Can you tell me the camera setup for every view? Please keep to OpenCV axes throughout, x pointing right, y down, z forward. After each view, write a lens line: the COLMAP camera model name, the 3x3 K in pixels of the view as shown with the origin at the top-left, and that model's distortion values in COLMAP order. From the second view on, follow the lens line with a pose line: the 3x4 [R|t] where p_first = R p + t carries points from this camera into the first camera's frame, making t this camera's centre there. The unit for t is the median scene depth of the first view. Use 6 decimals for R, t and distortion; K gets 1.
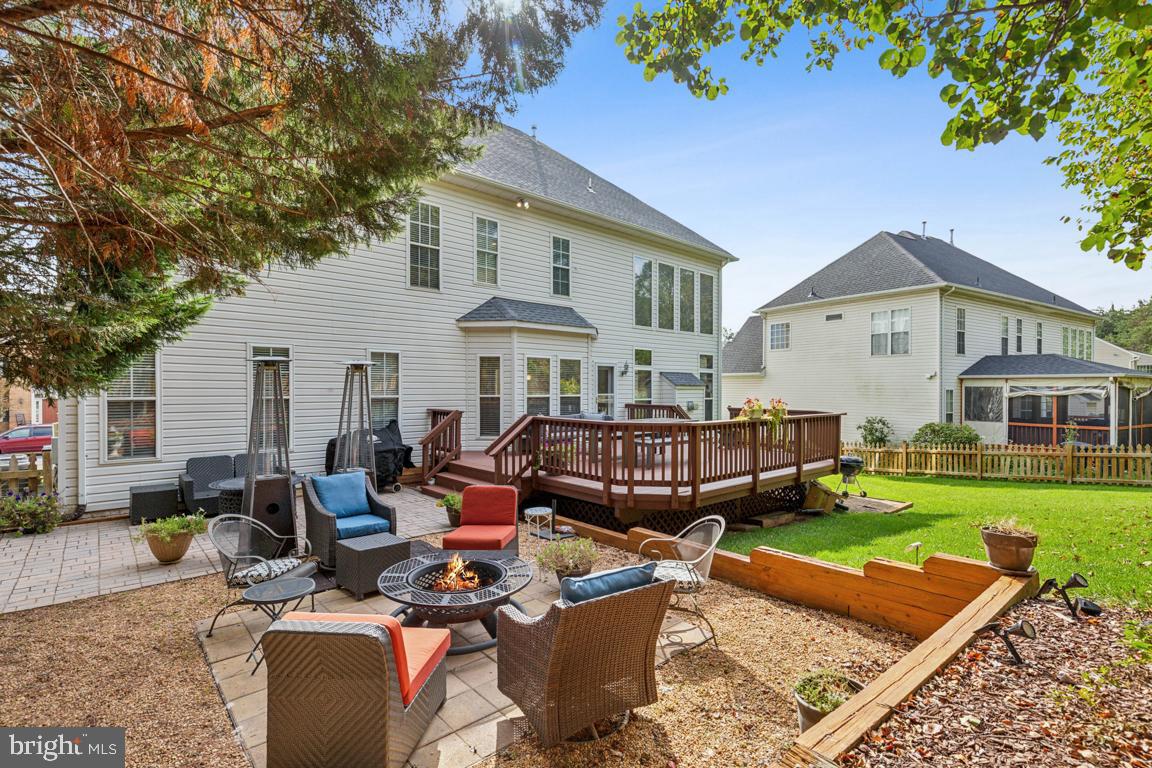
lens RADIAL K [[537.4, 0, 576.0], [0, 537.4, 384.0], [0, 0, 1]] dist [0.000356, -0.000001]
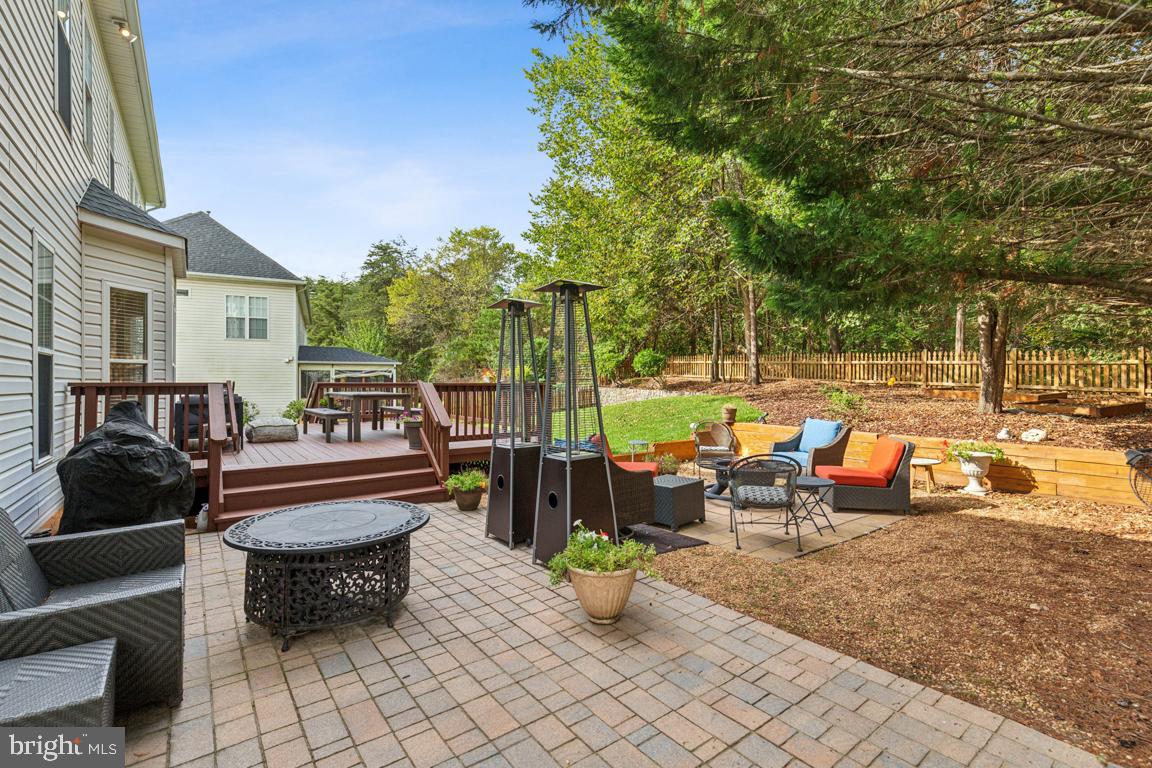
lens RADIAL K [[523.4, 0, 576.0], [0, 523.4, 384.0], [0, 0, 1]] dist [0.001213, 0.000054]
pose [[0.100688, -0.008109, 0.994885, -0.667169], [-0.004658, 0.999952, 0.008621, 0.039927], [-0.994907, -0.005503, 0.100646, 0.470934]]
